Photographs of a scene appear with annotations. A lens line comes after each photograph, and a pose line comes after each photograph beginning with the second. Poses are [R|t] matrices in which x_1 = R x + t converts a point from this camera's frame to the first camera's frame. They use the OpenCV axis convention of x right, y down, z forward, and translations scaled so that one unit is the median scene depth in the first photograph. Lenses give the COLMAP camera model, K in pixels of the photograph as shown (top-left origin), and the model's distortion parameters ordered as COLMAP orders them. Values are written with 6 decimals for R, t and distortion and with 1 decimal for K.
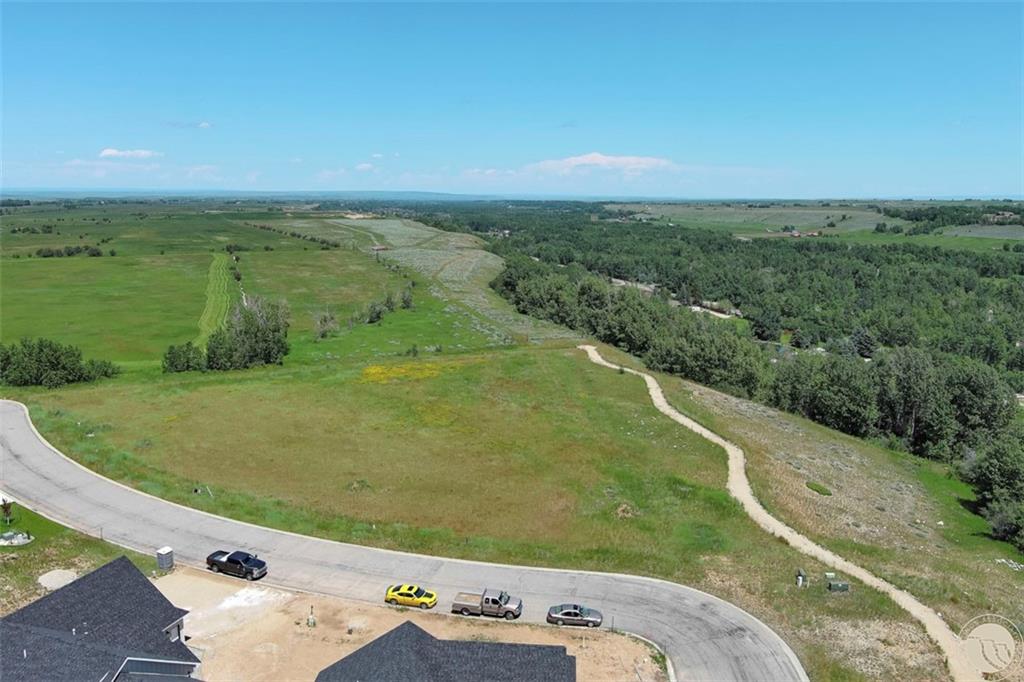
lens RADIAL K [[803.0, 0, 512.0], [0, 803.0, 341.0], [0, 0, 1]] dist [0.022412, -0.015604]
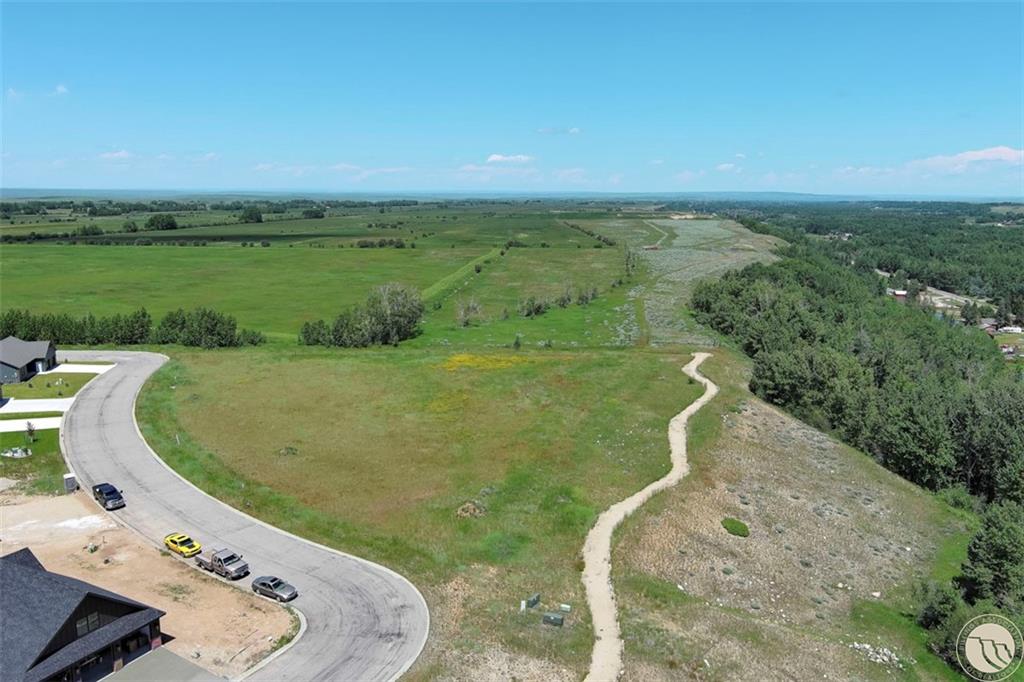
lens RADIAL K [[803.0, 0, 512.0], [0, 803.0, 341.0], [0, 0, 1]] dist [0.022412, -0.015604]
pose [[0.909191, 0.074702, -0.409623, 0.254609], [-0.075112, 0.997061, 0.015113, -0.005530], [0.409548, 0.017027, 0.912130, 0.056638]]
